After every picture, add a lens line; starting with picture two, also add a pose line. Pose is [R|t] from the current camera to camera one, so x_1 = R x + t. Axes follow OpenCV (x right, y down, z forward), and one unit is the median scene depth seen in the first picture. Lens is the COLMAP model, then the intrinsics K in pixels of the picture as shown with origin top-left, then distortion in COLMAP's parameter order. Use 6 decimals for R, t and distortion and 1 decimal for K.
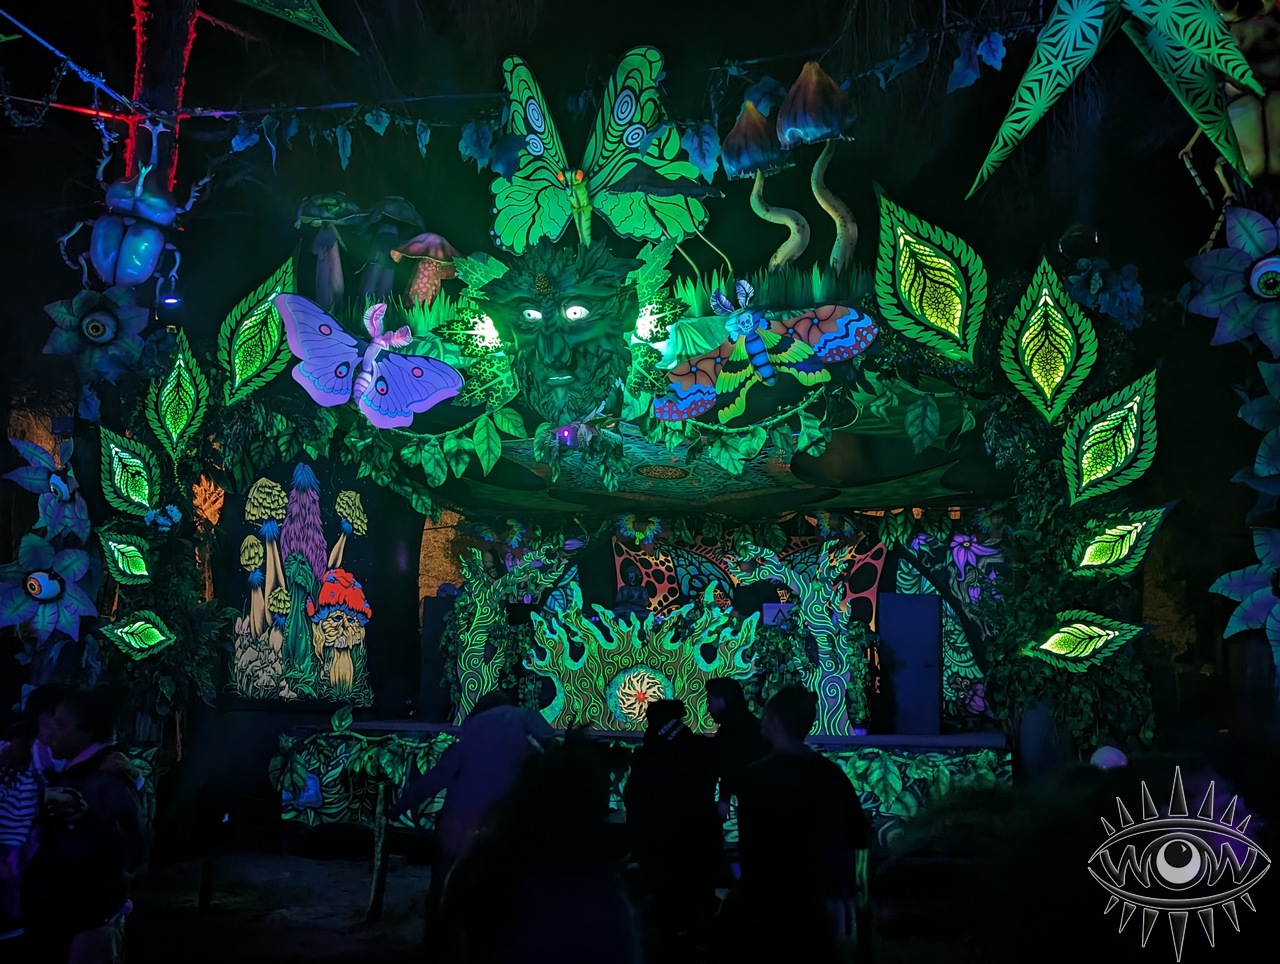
lens RADIAL K [[1196.2, 0, 633.6], [0, 1196.2, 480.8], [0, 0, 1]] dist [0.065252, 0.000000]
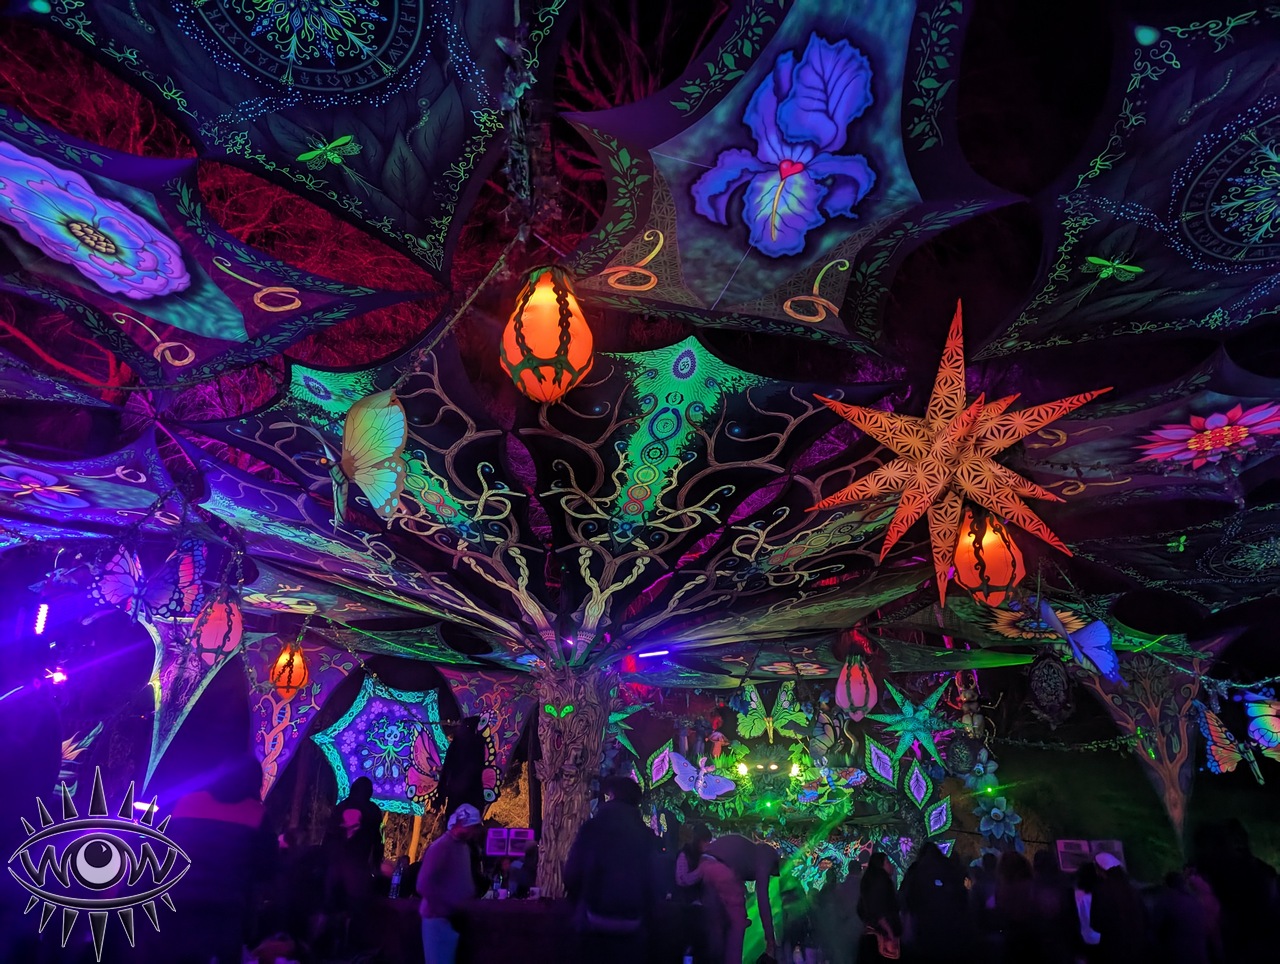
lens RADIAL K [[898.5, 0, 632.4], [0, 898.5, 480.3], [0, 0, 1]] dist [0.060119, -0.034753]
pose [[0.999388, 0.010777, -0.033278, -0.326512], [-0.020082, 0.955716, -0.293604, -0.140344], [0.028640, 0.294093, 0.955348, -1.457392]]
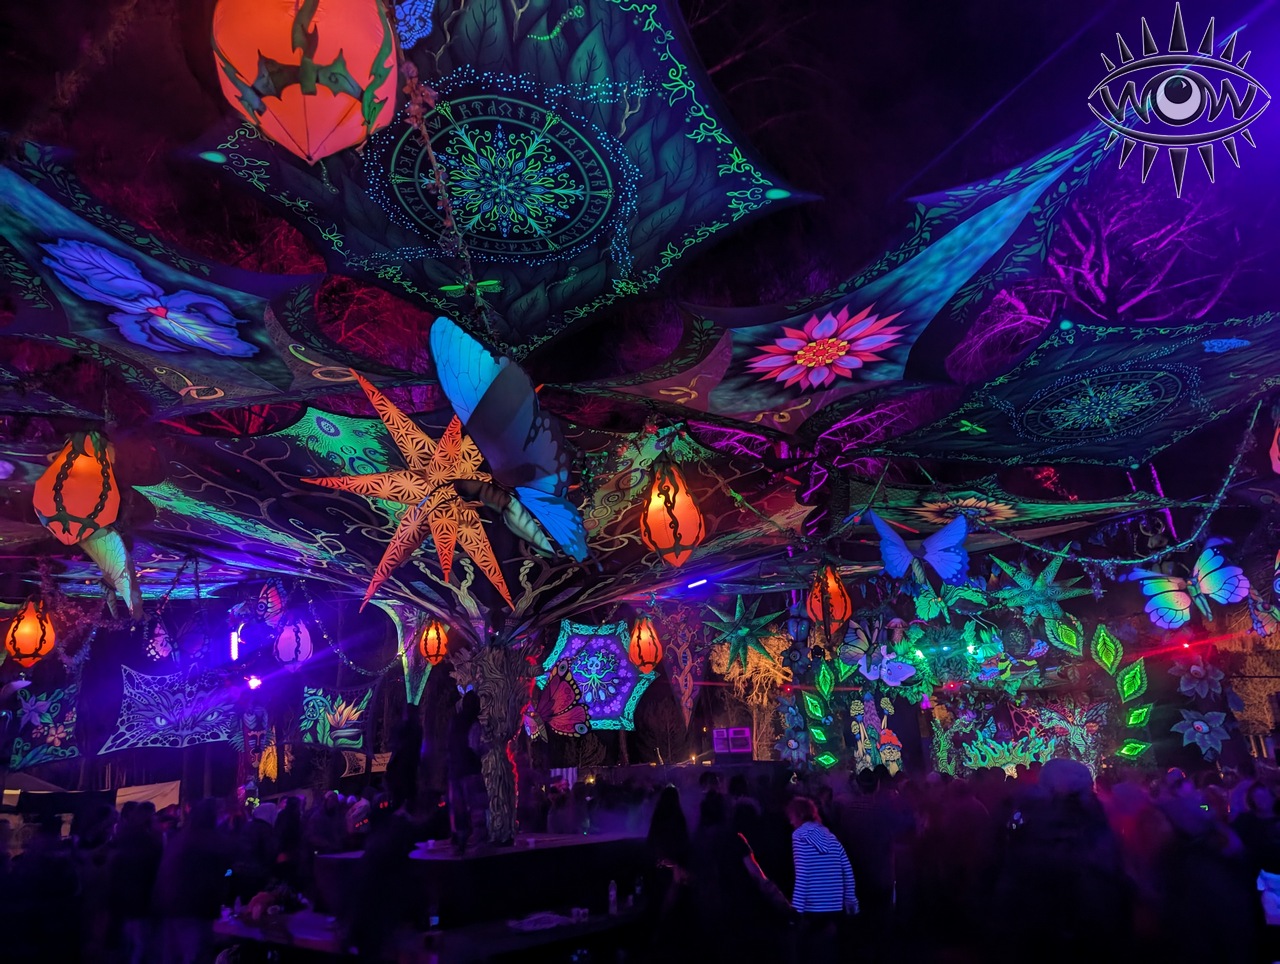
lens RADIAL K [[898.5, 0, 638.8], [0, 898.5, 484.2], [0, 0, 1]] dist [0.060119, -0.034753]
pose [[0.871763, -0.190837, -0.451233, 0.365839], [0.122265, 0.976619, -0.176825, -0.216770], [0.474428, 0.098980, 0.874712, -1.367244]]
